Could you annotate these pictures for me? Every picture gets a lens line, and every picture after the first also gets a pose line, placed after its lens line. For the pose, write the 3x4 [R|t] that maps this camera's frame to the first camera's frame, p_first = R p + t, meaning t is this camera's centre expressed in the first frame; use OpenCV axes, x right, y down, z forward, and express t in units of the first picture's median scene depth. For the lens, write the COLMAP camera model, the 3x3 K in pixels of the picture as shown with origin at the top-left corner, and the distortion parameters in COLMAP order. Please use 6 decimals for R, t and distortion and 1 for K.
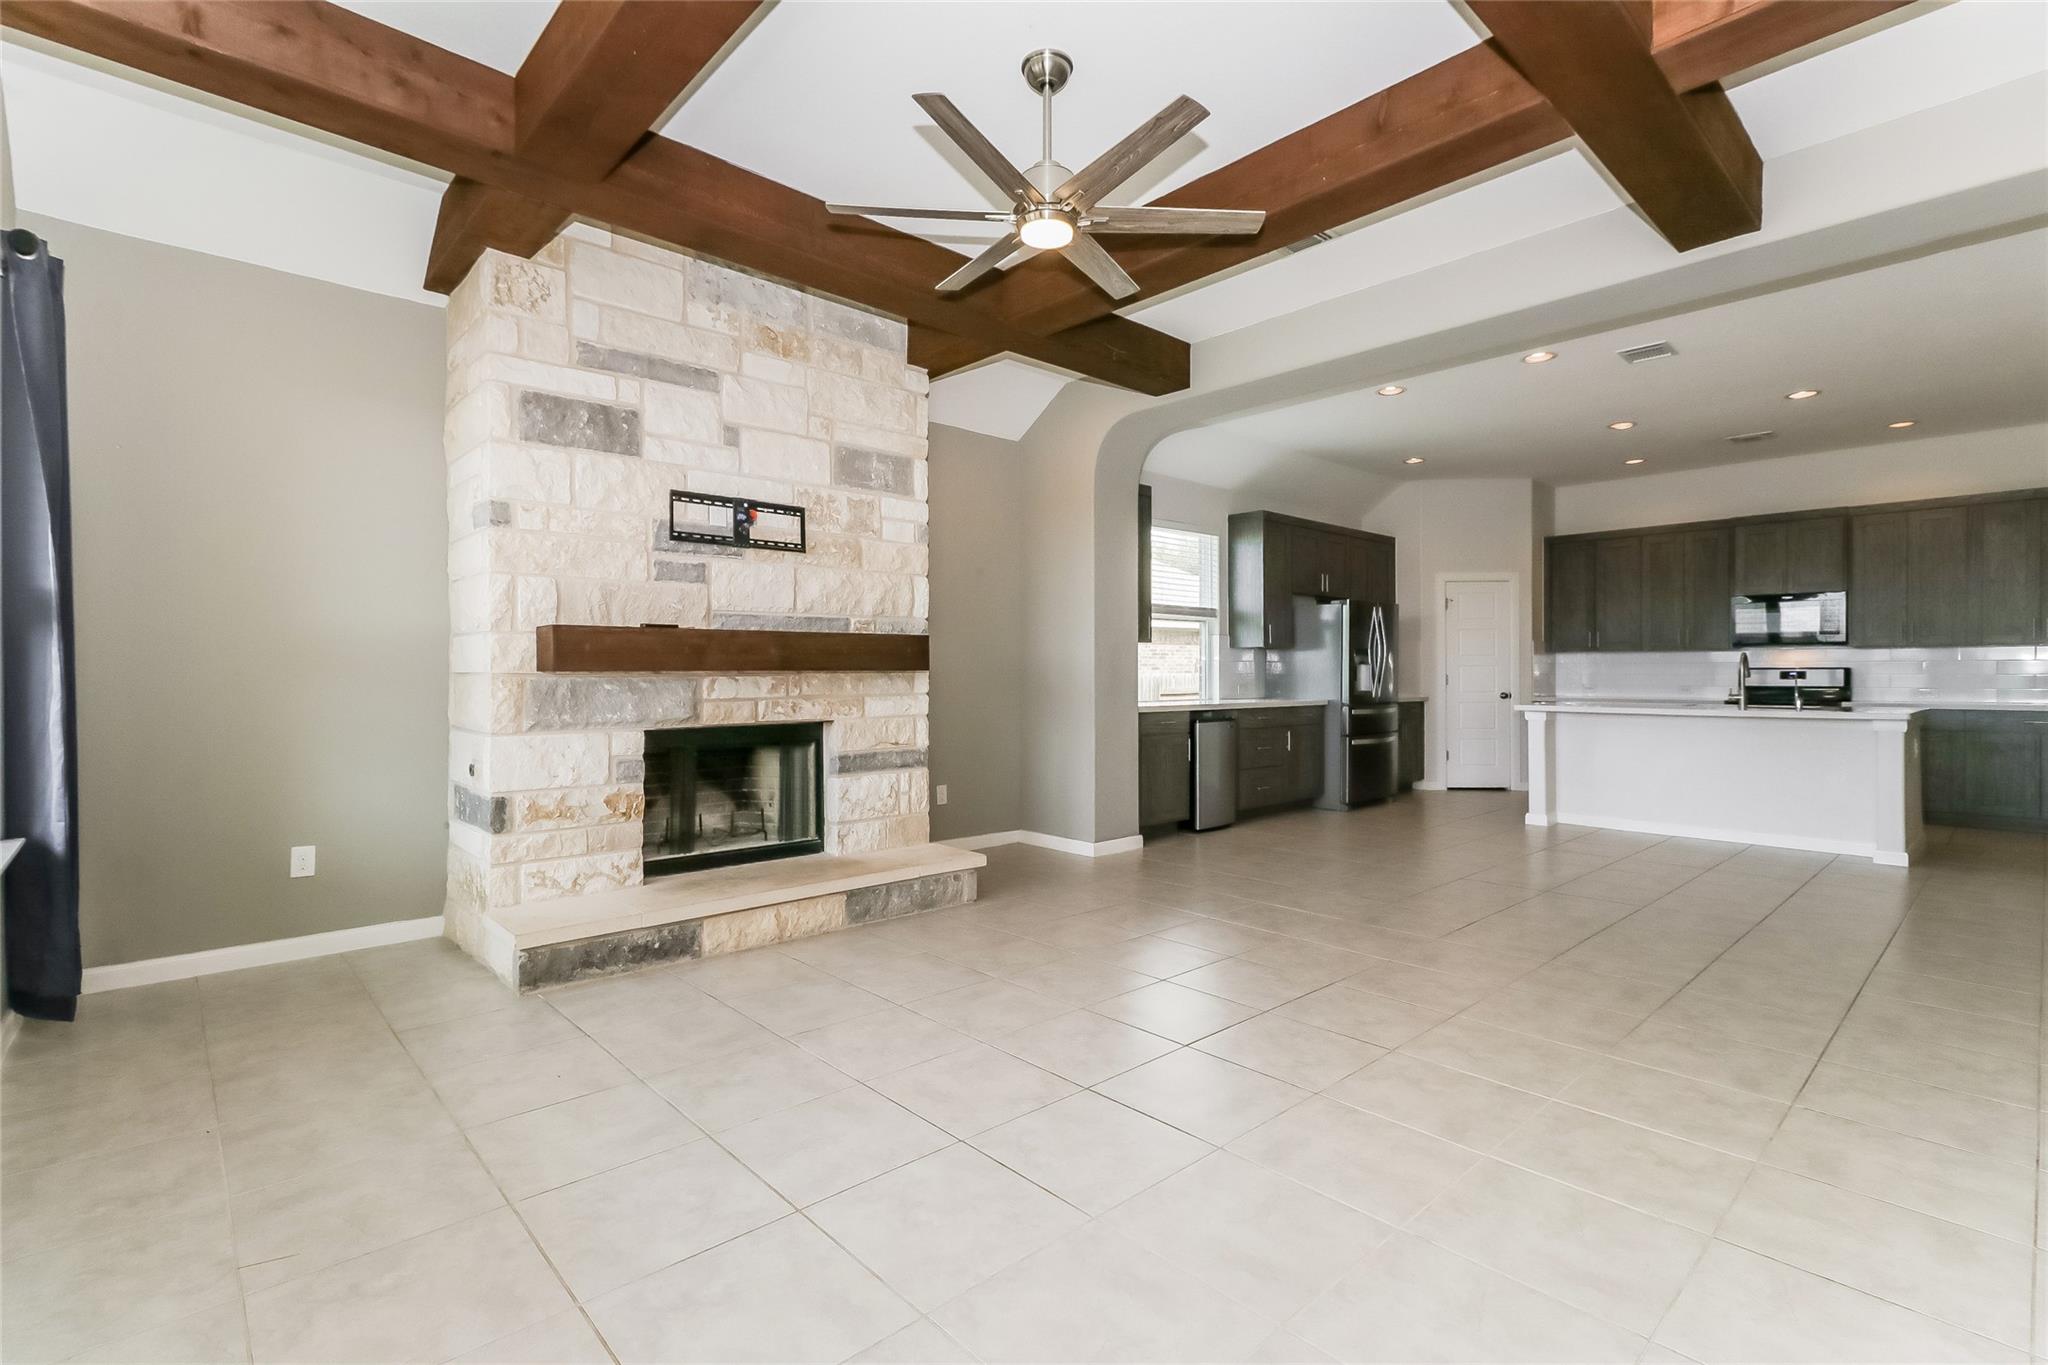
lens RADIAL K [[949.3, 0, 1018.6], [0, 949.3, 679.1], [0, 0, 1]] dist [0.001597, -0.000074]
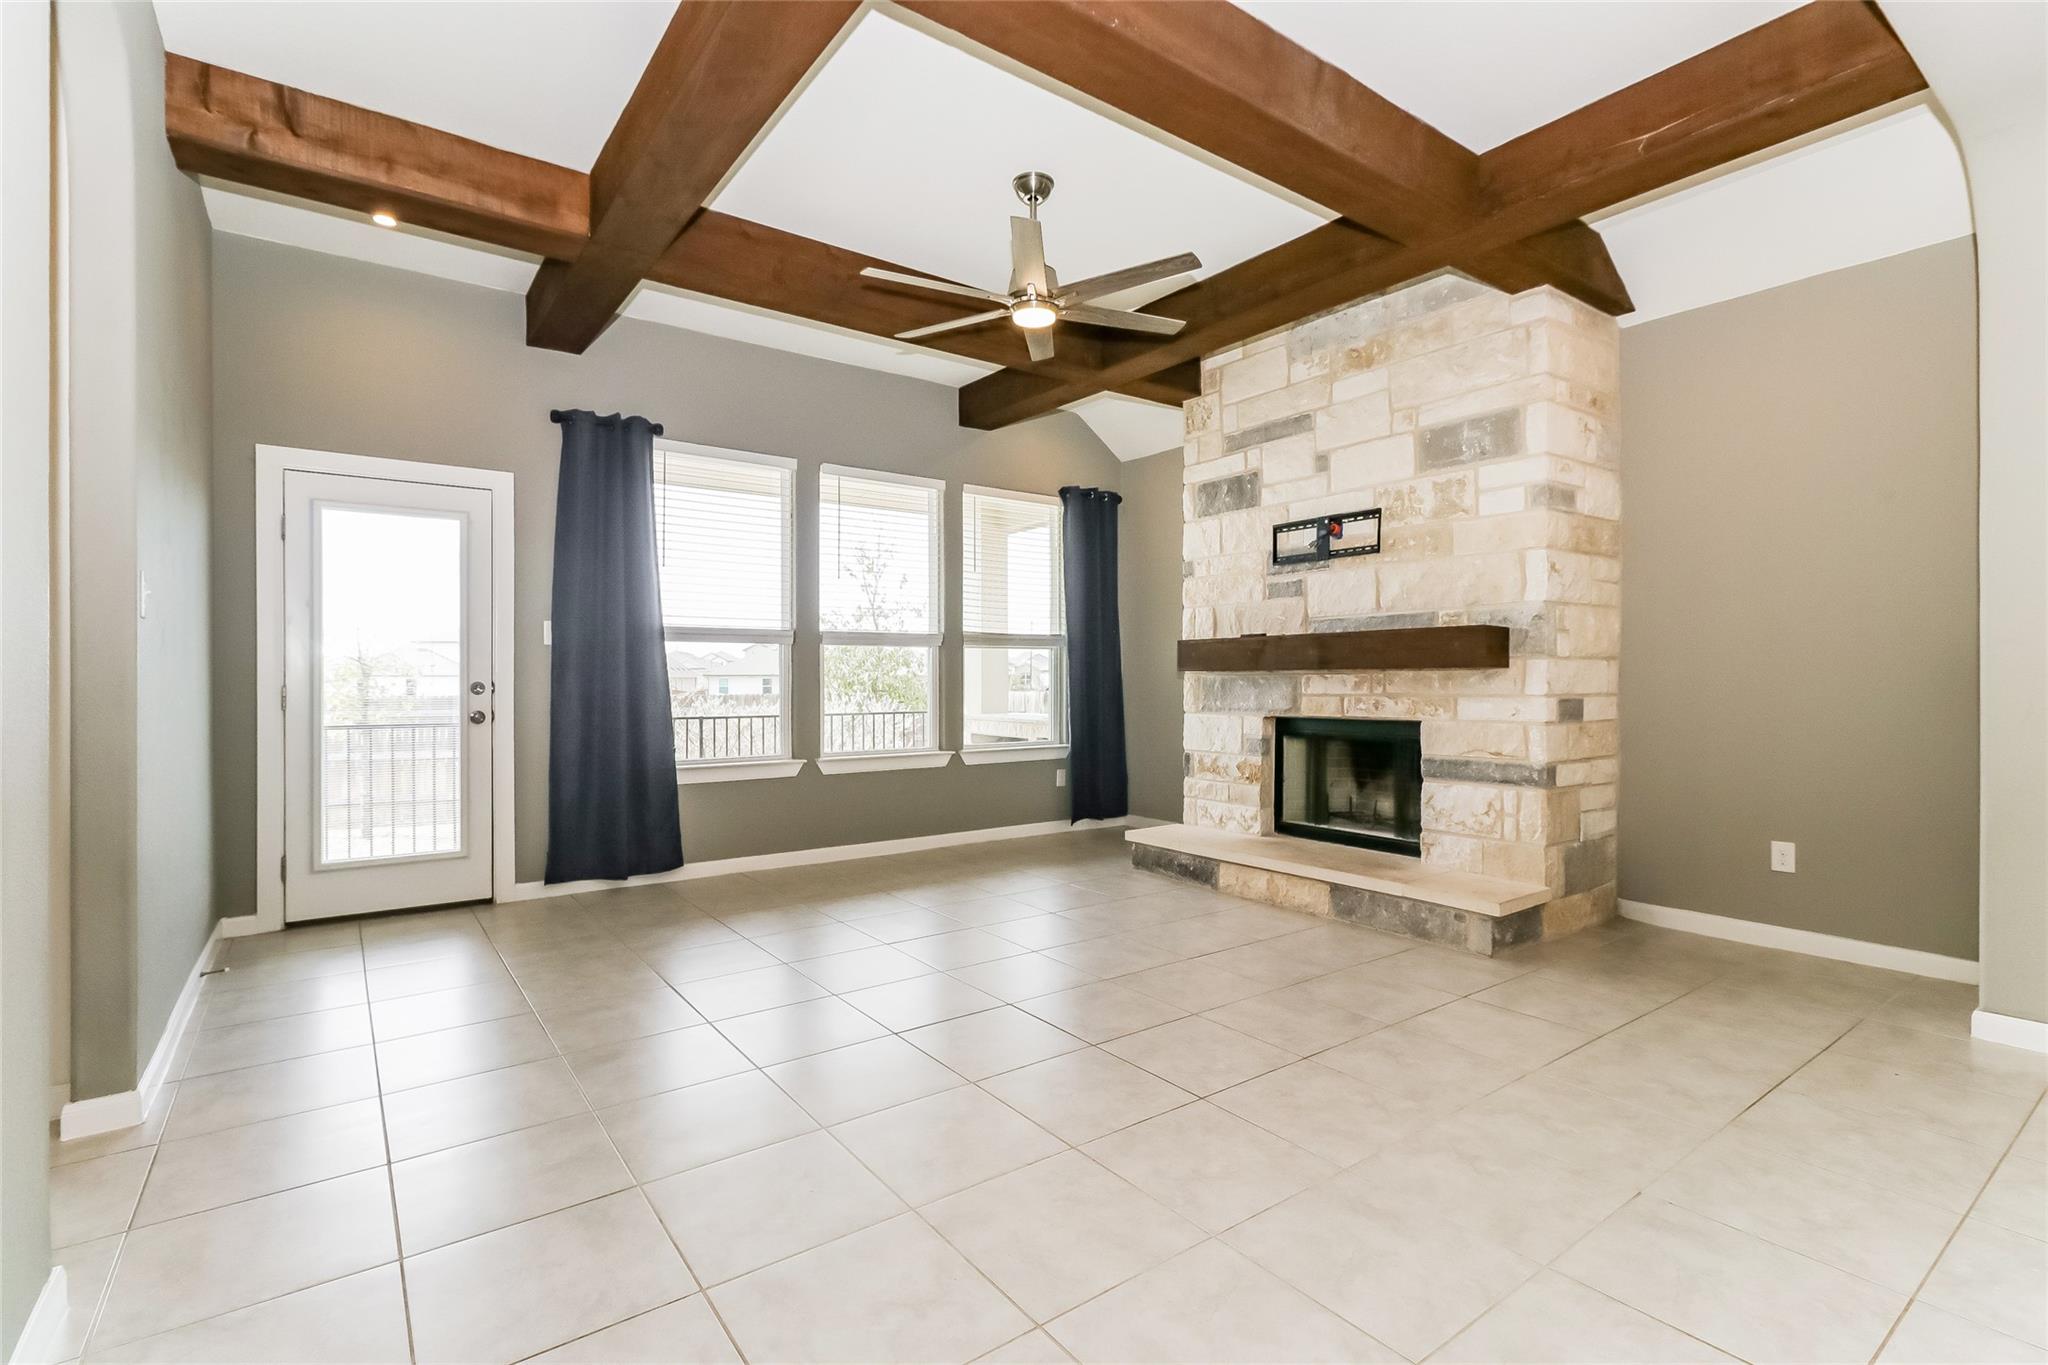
lens RADIAL K [[949.3, 0, 1030.6], [0, 949.3, 681.8], [0, 0, 1]] dist [0.001597, -0.000074]
pose [[-0.112739, 0.005568, -0.993609, 0.838879], [-0.003643, 0.999975, 0.006017, 0.000321], [0.993618, 0.004298, -0.112715, 0.755982]]
